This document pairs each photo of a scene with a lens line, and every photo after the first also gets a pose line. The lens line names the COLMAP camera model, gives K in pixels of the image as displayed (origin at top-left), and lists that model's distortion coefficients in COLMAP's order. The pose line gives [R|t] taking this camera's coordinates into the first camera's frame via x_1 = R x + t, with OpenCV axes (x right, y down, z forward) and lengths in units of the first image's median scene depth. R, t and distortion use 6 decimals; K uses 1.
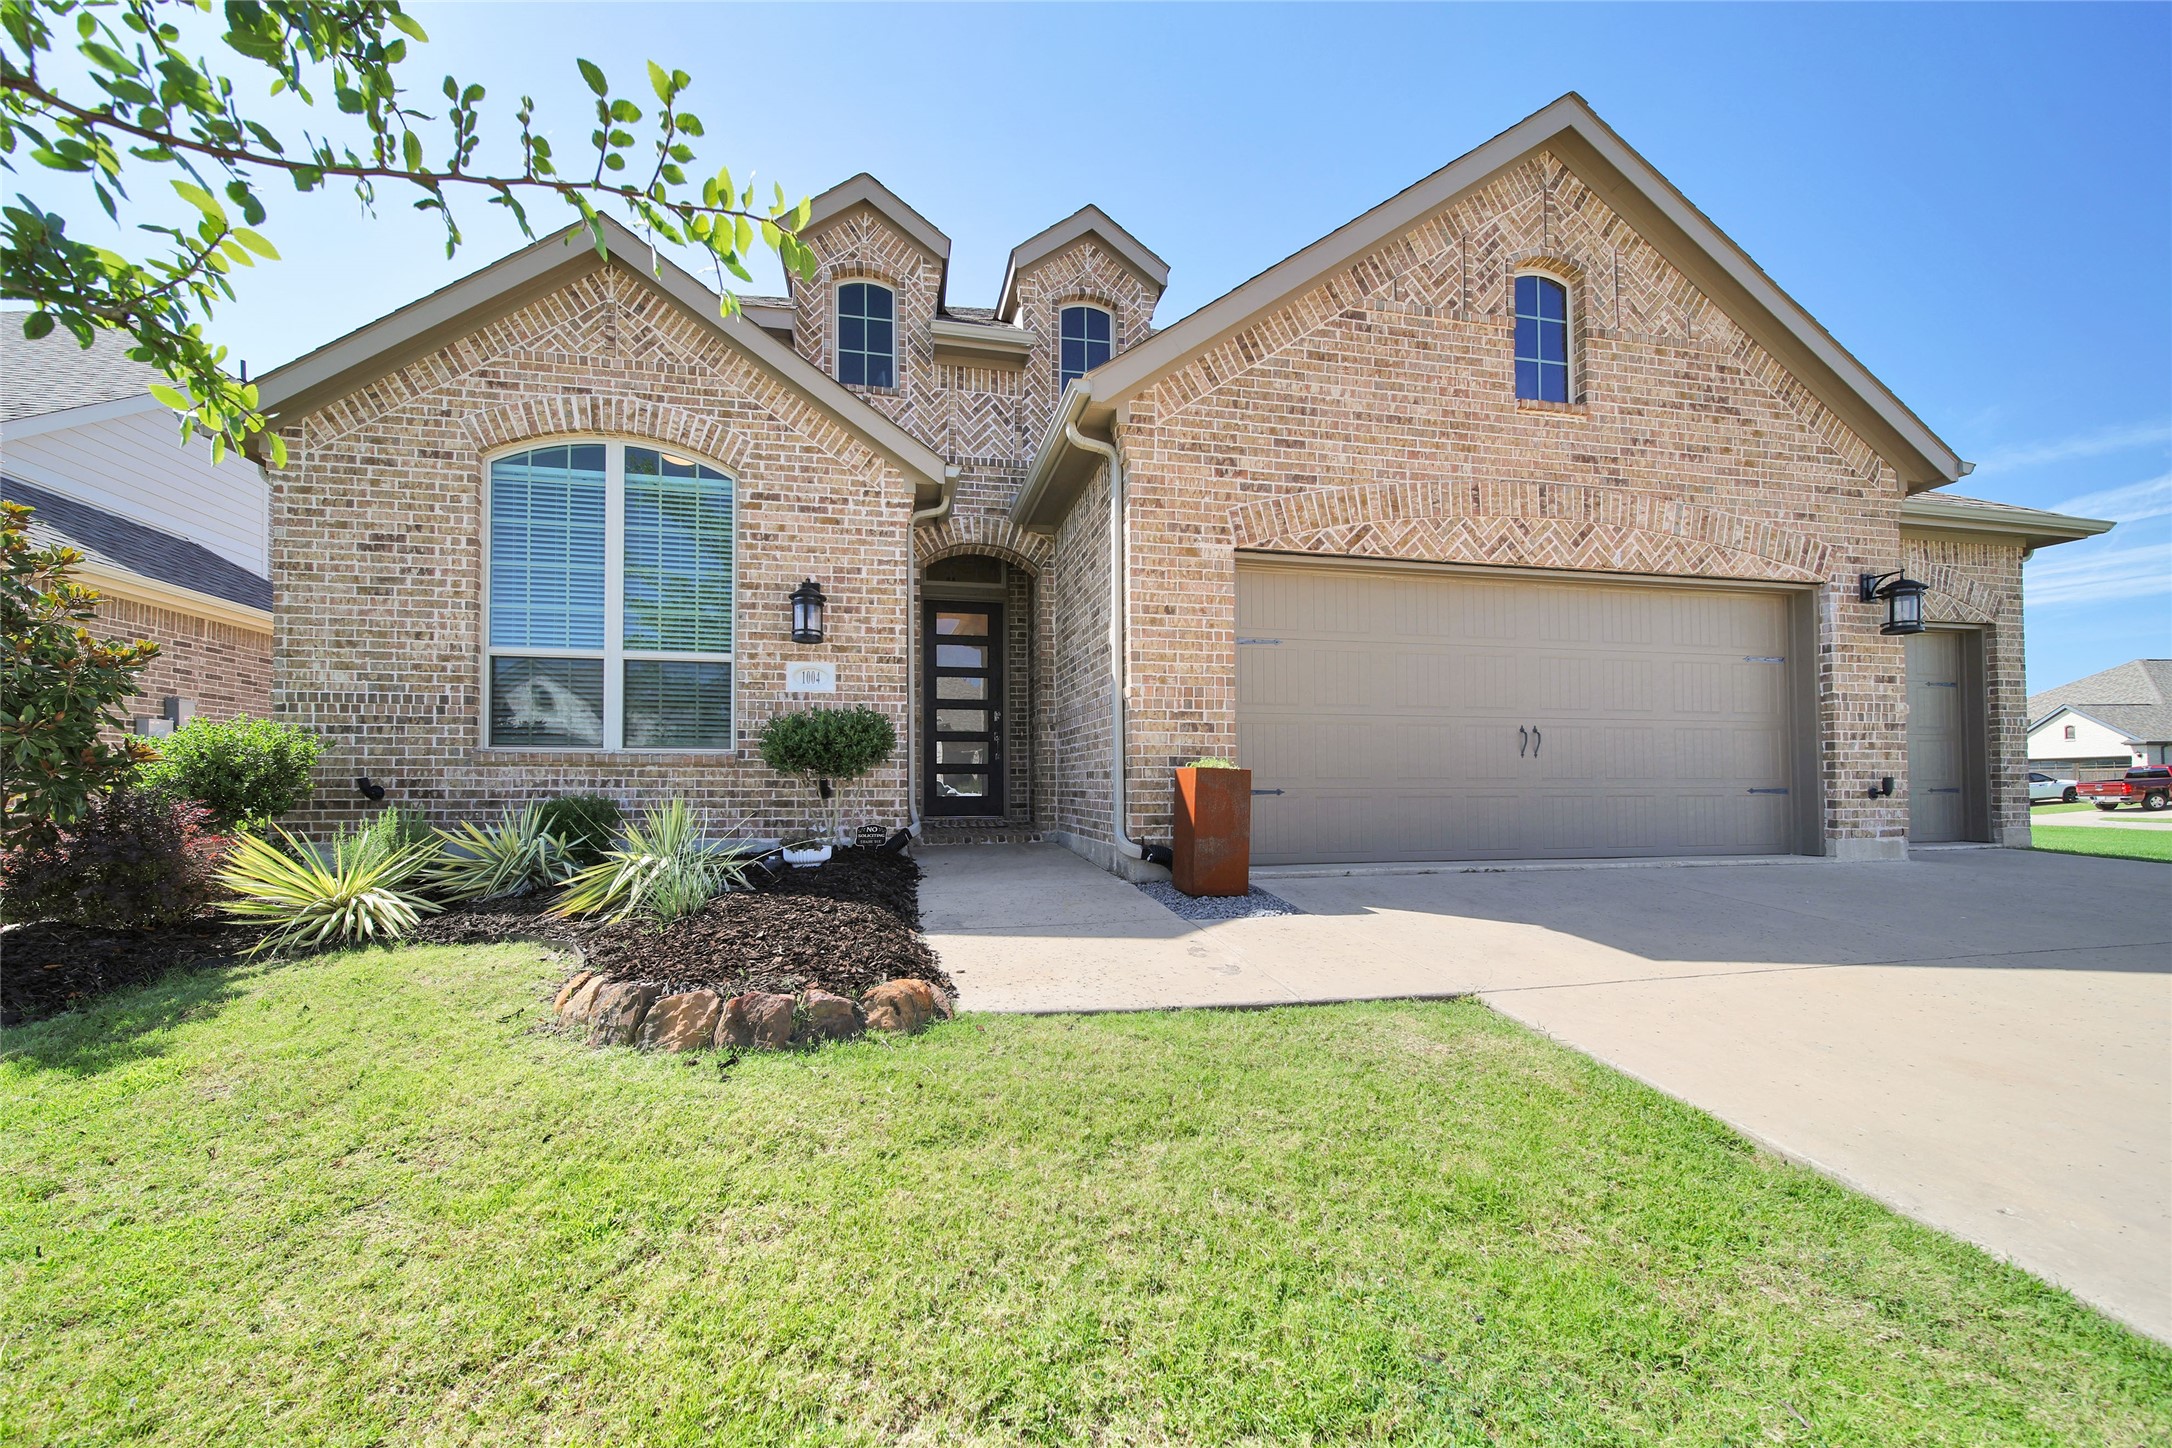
lens RADIAL K [[796.6, 0, 1038.8], [0, 796.6, 806.5], [0, 0, 1]] dist [0.000585, -0.000122]
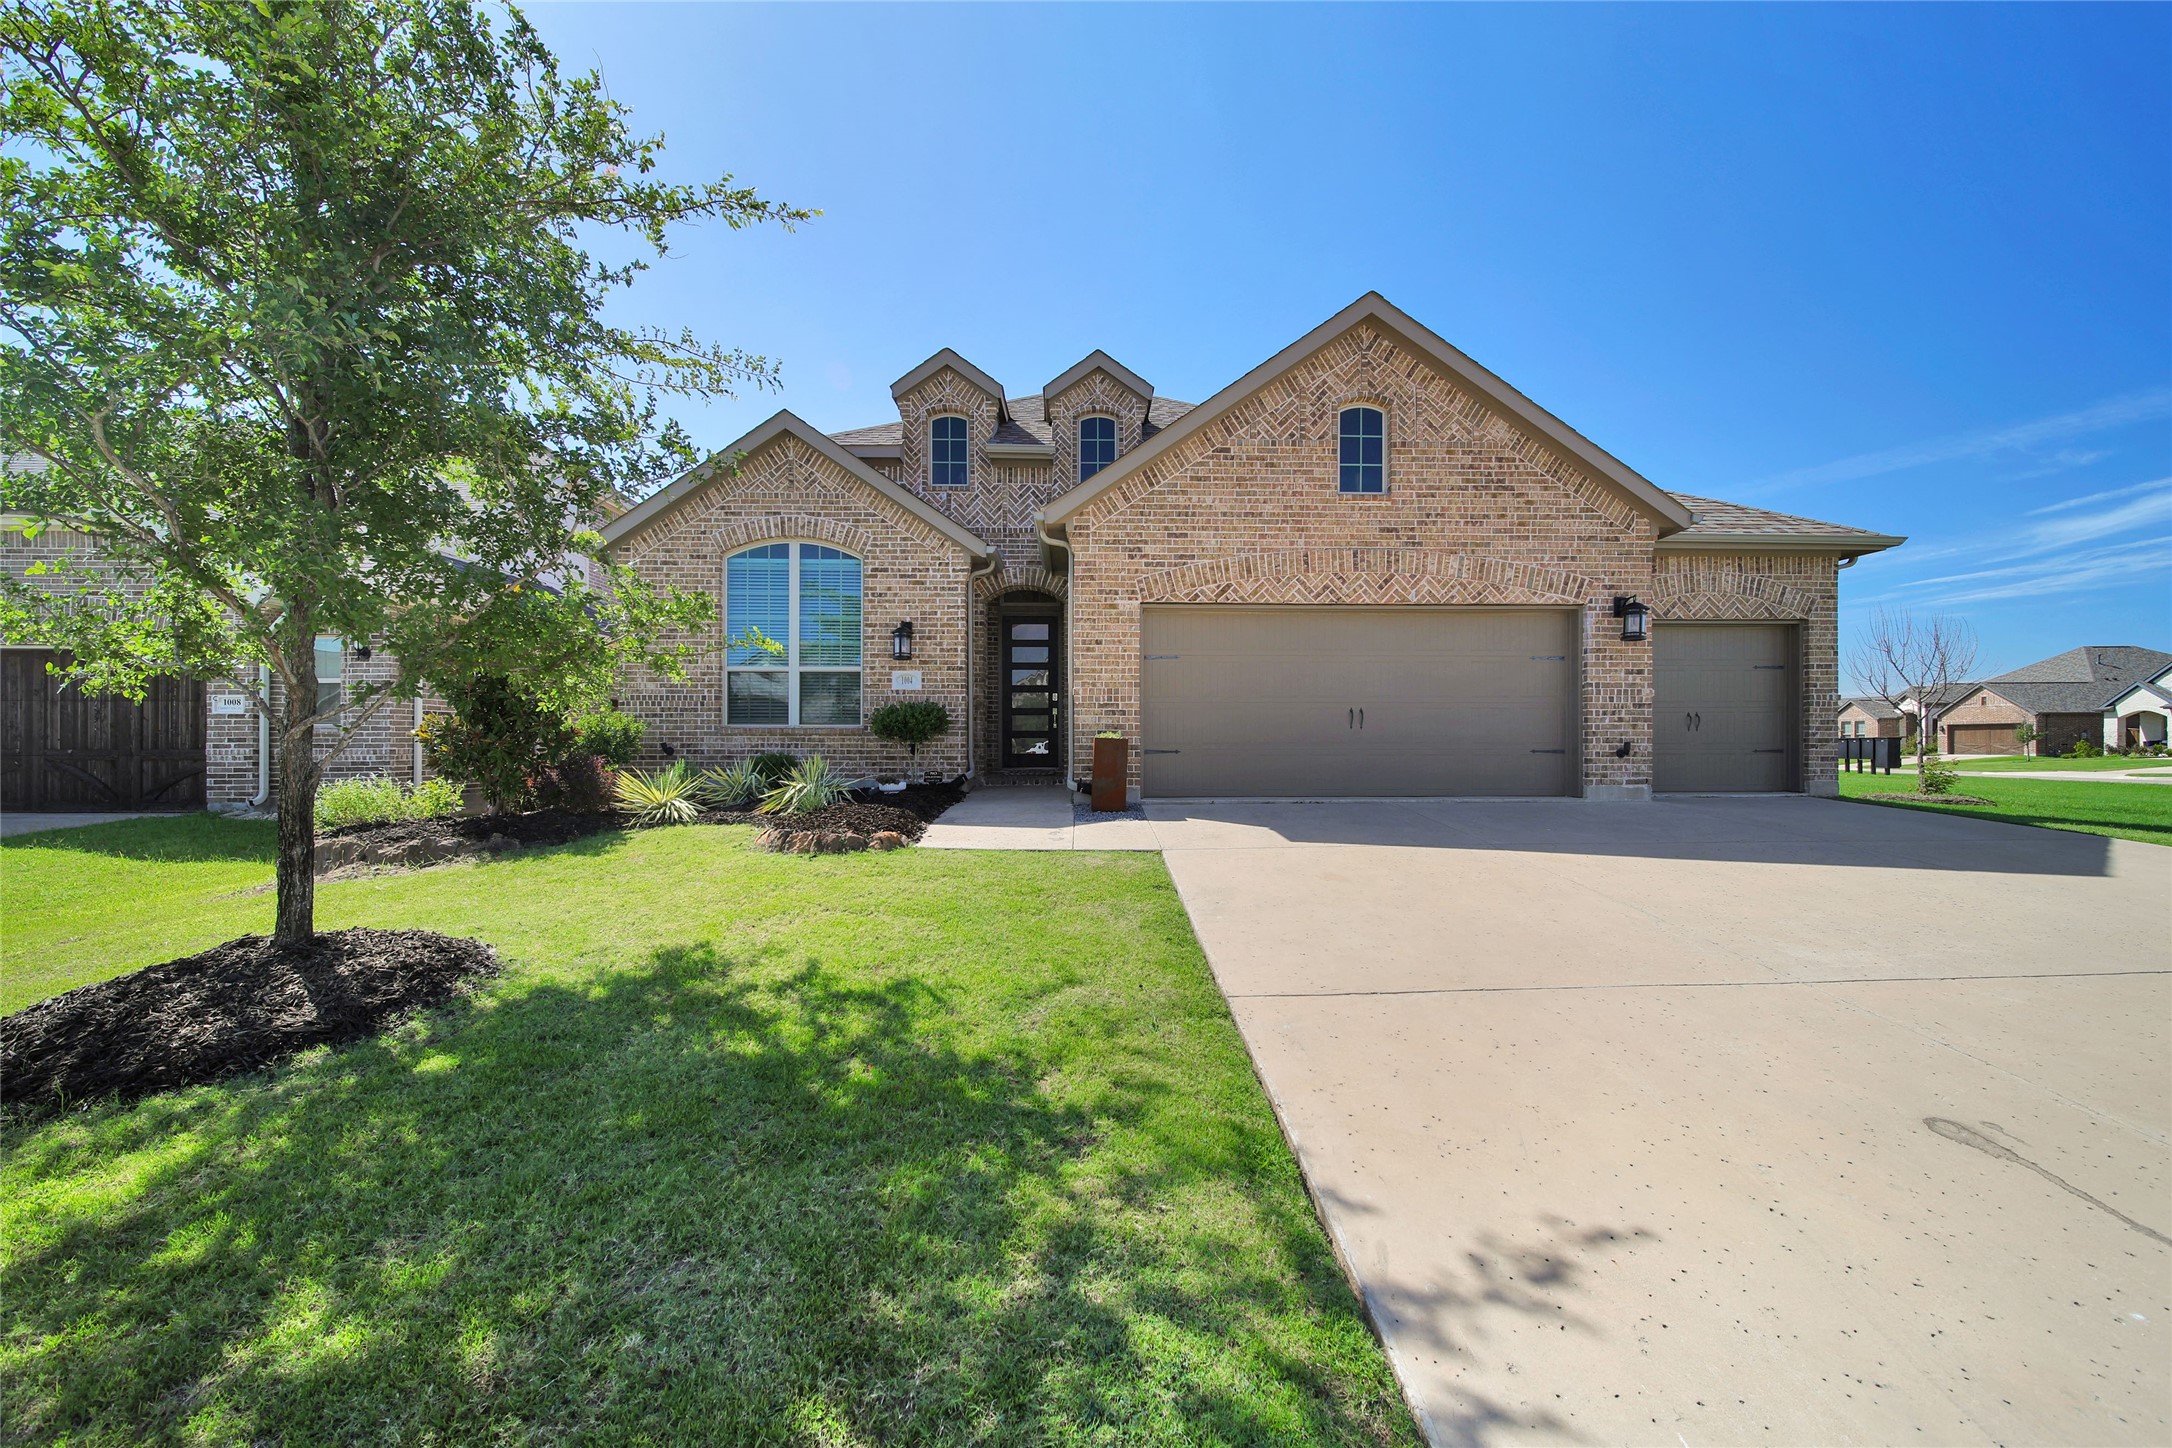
lens RADIAL K [[775.7, 0, 1090.6], [0, 775.7, 784.9], [0, 0, 1]] dist [0.000093, 0.000099]
pose [[0.986363, 0.009258, -0.164325, 0.375735], [-0.004709, 0.999595, 0.028051, 0.005722], [0.164518, -0.026895, 0.986007, -0.548828]]
